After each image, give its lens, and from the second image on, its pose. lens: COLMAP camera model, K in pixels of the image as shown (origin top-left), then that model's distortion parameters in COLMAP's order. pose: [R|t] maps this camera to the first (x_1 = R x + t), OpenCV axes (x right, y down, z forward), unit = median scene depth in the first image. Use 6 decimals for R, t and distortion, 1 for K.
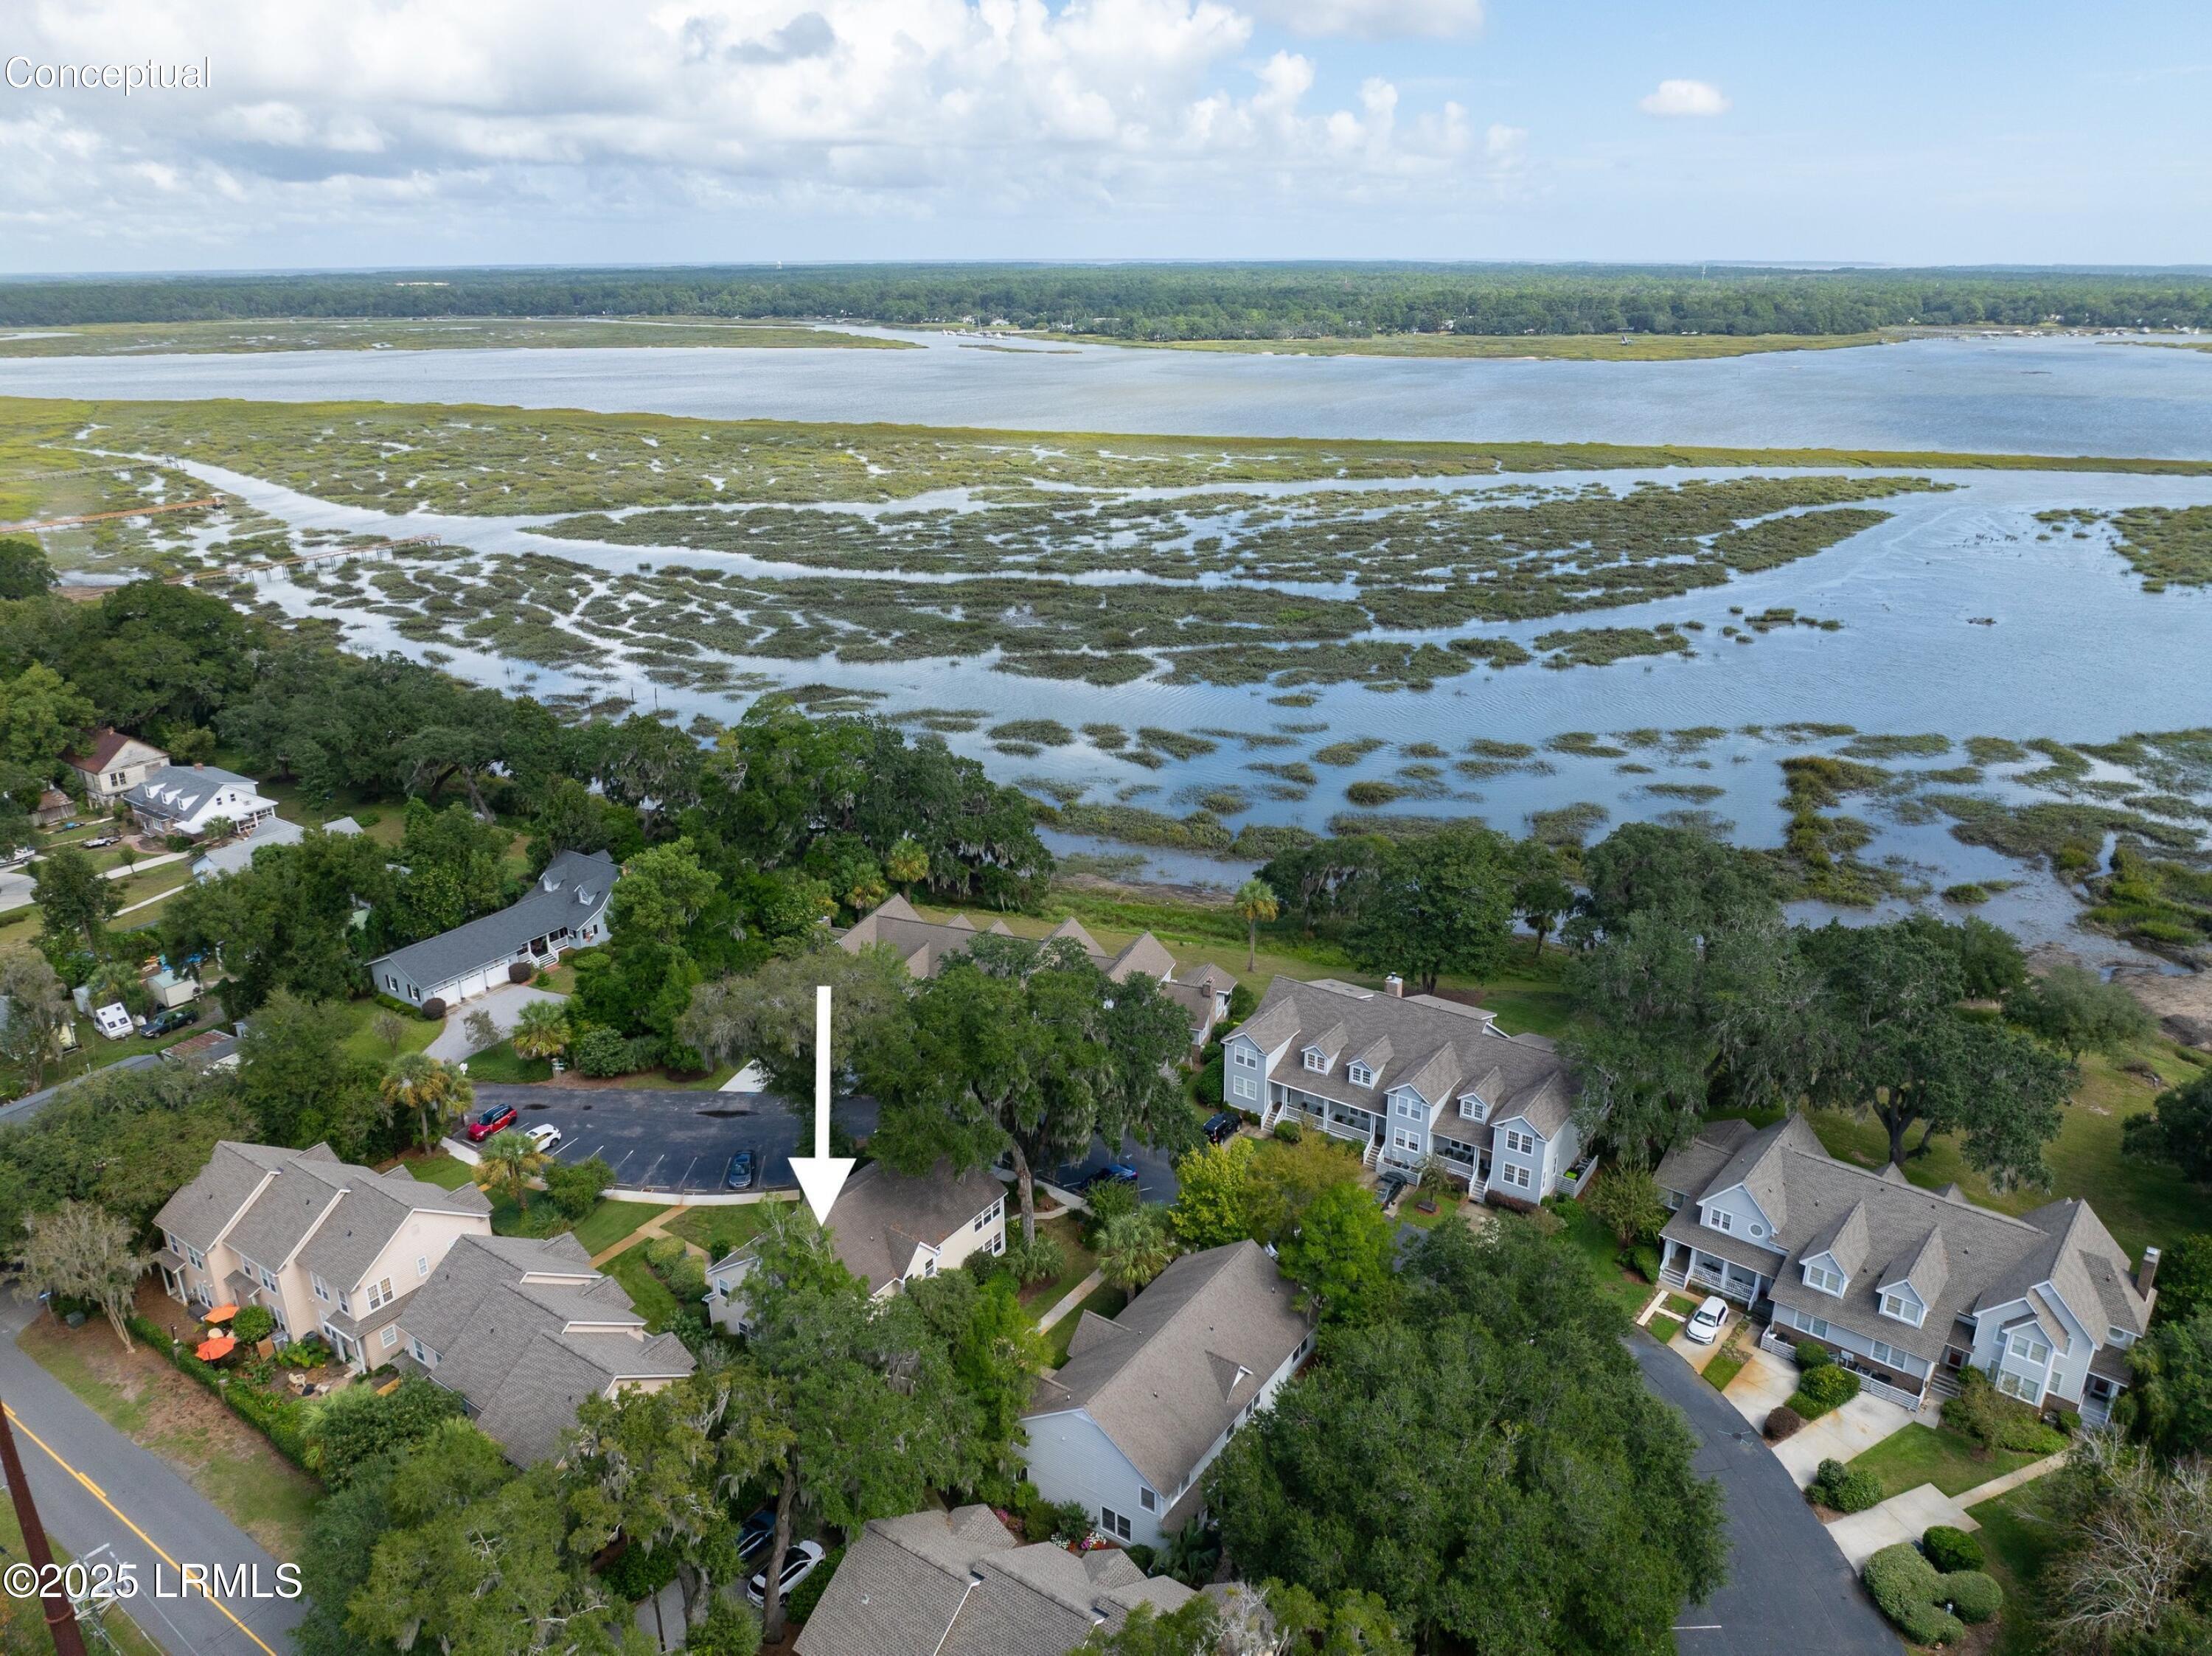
lens RADIAL K [[1559.4, 0, 1118.3], [0, 1559.4, 806.6], [0, 0, 1]] dist [-0.045981, 0.014182]
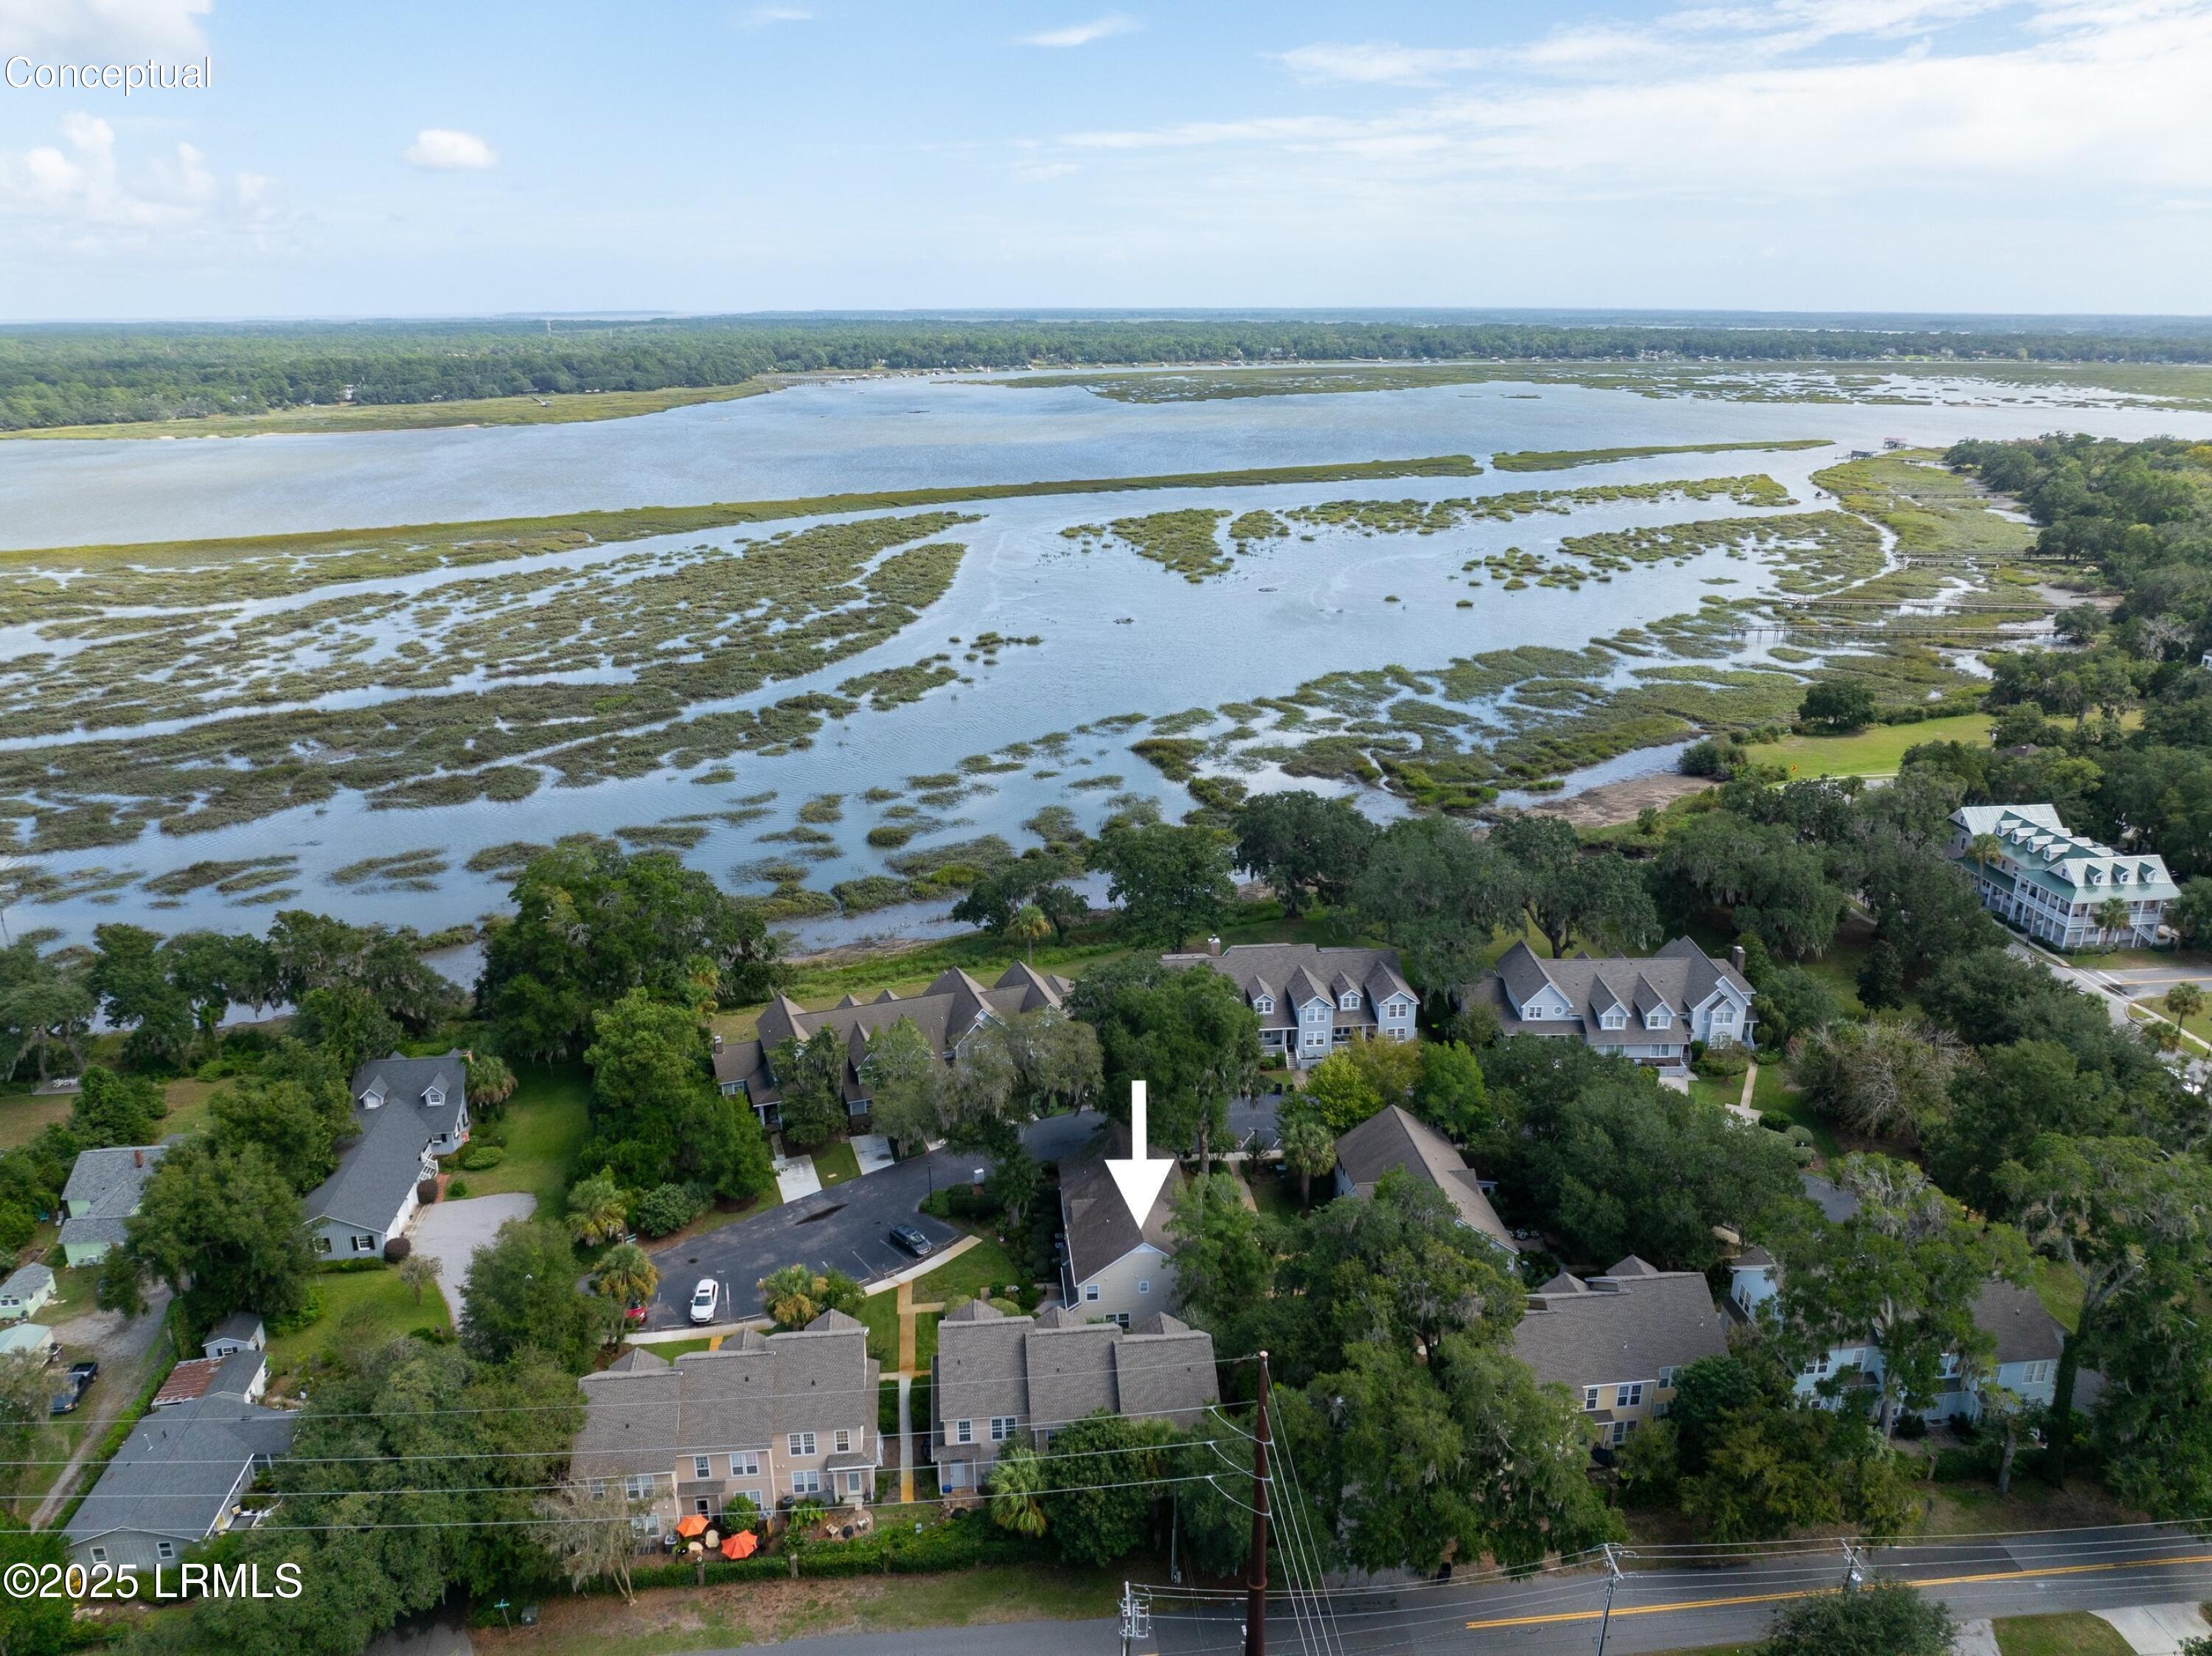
lens RADIAL K [[1559.4, 0, 1115.6], [0, 1559.4, 837.9], [0, 0, 1]] dist [-0.045981, 0.014182]
pose [[0.756241, -0.210063, 0.619656, -0.285301], [0.217187, 0.973956, 0.065111, -0.031610], [-0.617195, 0.085342, 0.782168, 0.010675]]
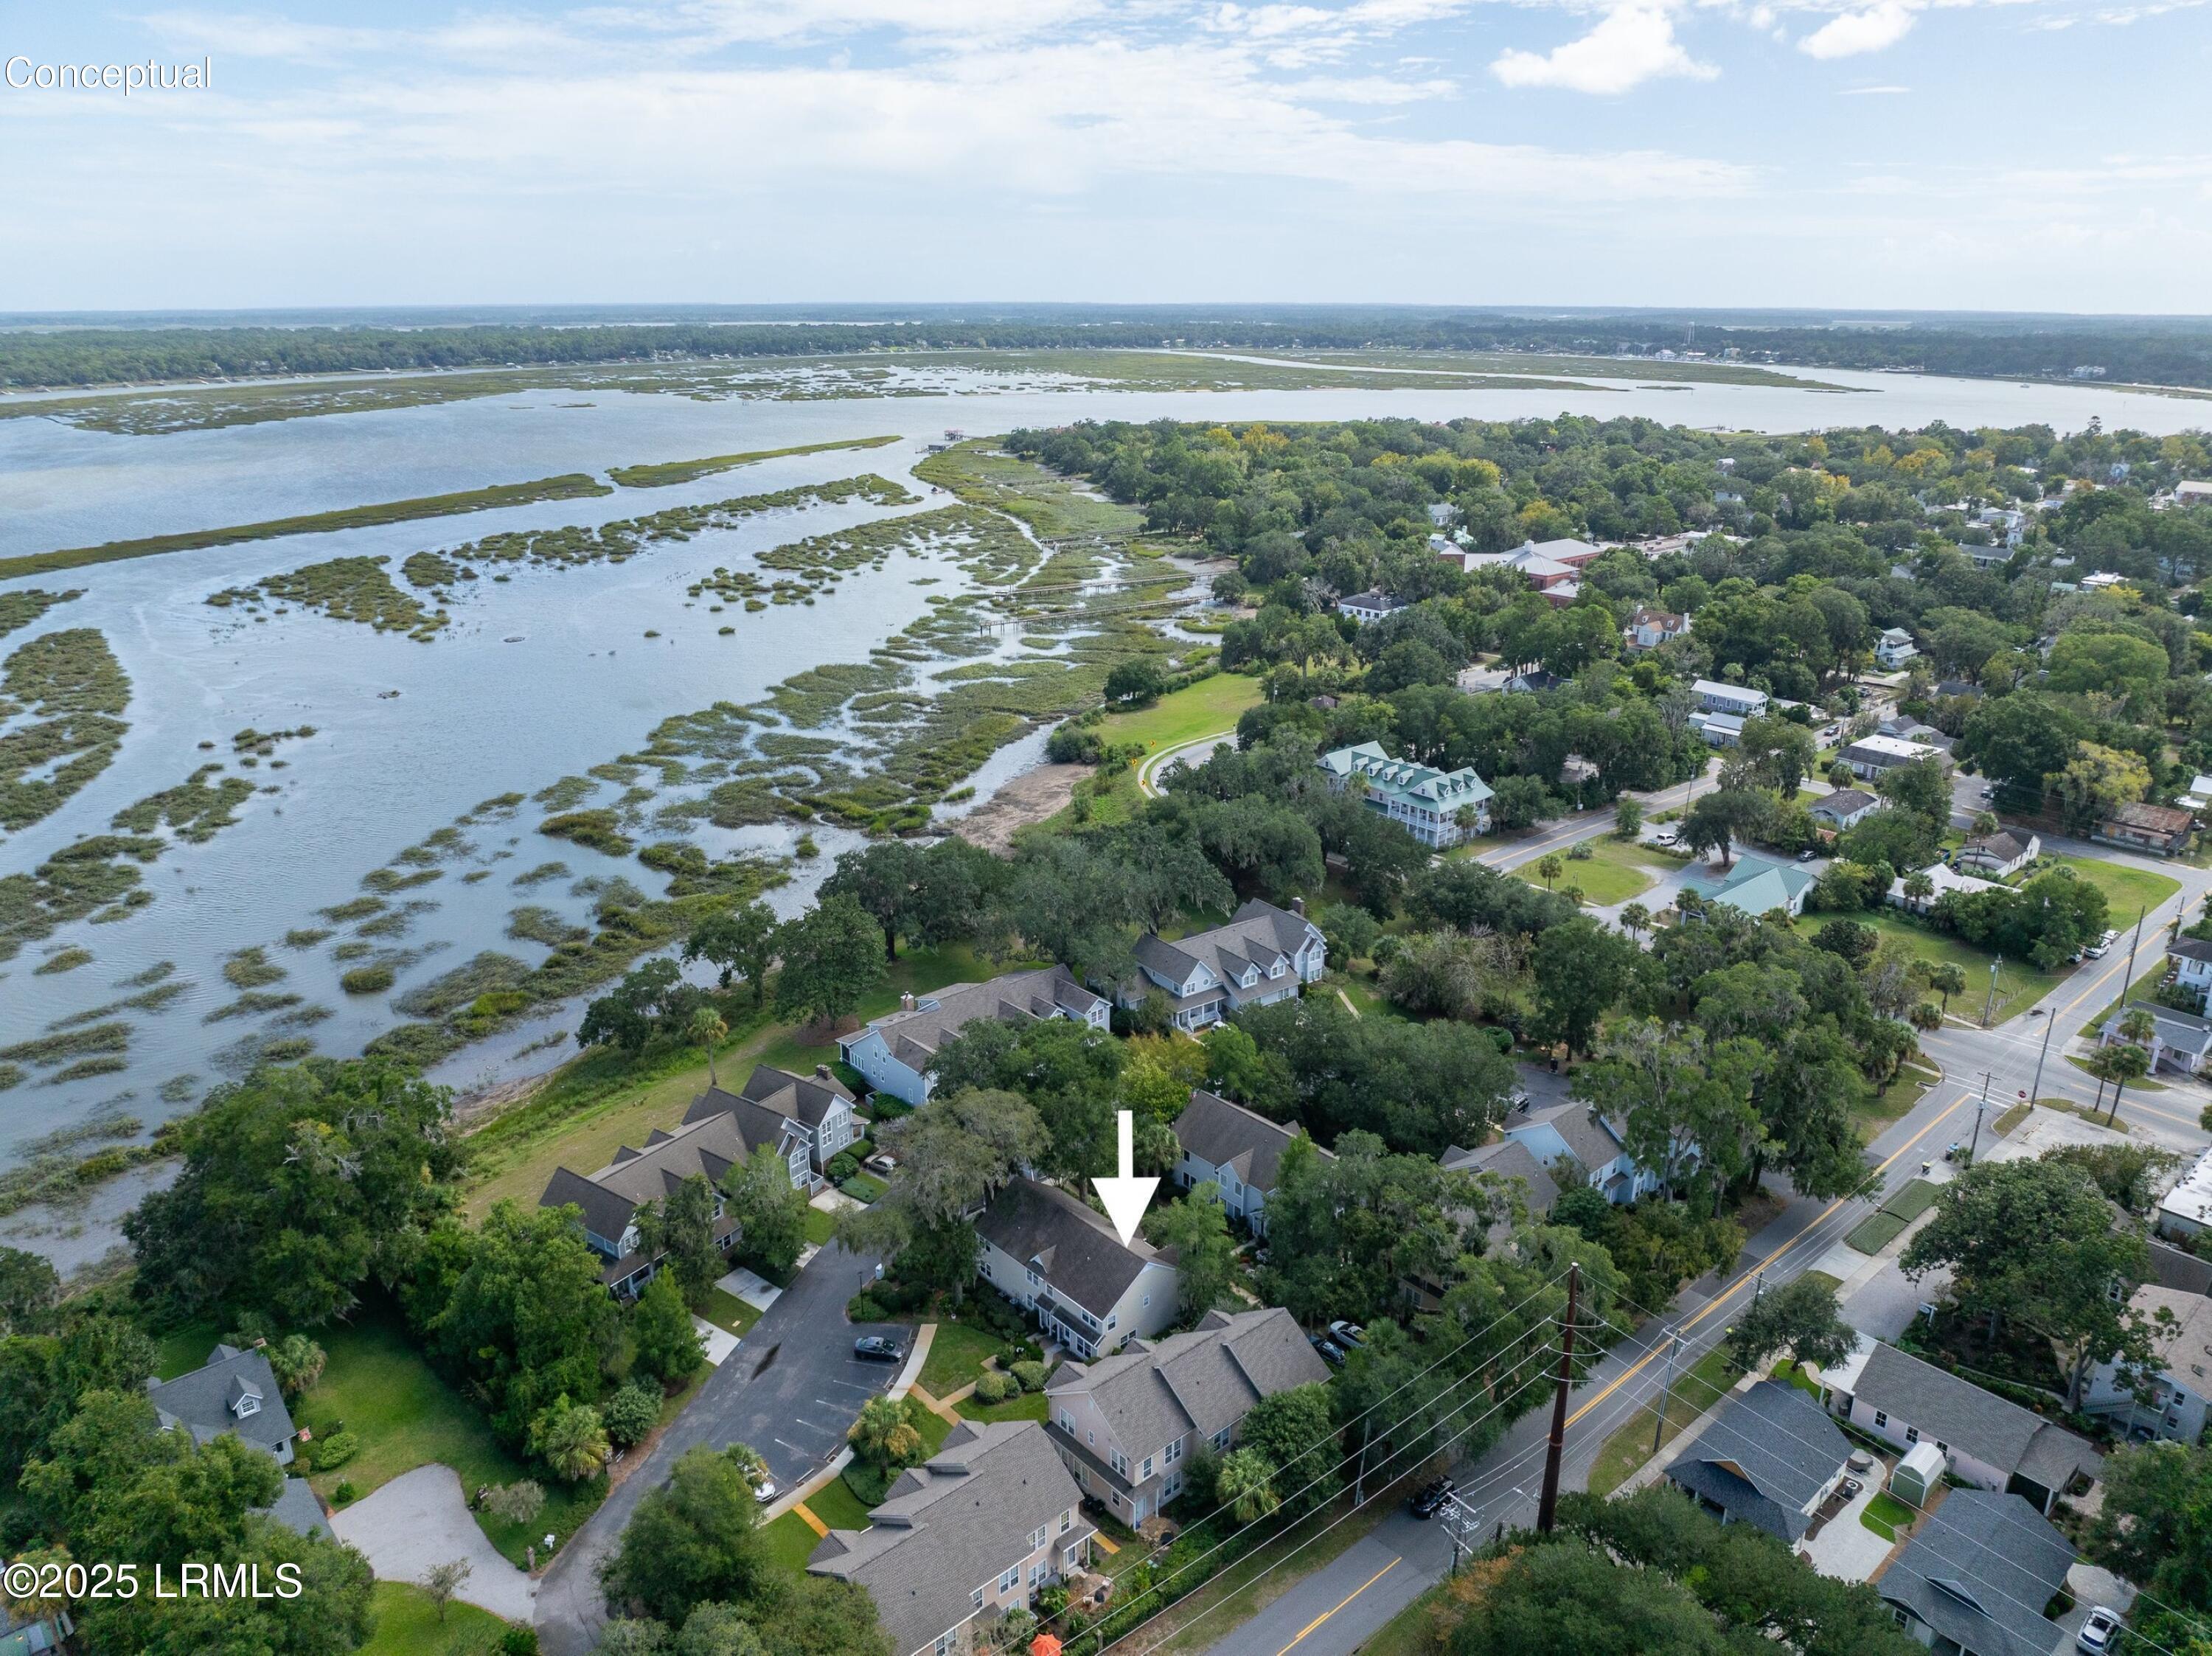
lens RADIAL K [[1559.4, 0, 1127.2], [0, 1559.4, 829.6], [0, 0, 1]] dist [-0.045981, 0.014182]
pose [[0.232686, -0.310179, 0.921763, -0.420545], [0.321687, 0.918976, 0.228036, -0.115610], [-0.917810, 0.243459, 0.313613, 0.151047]]
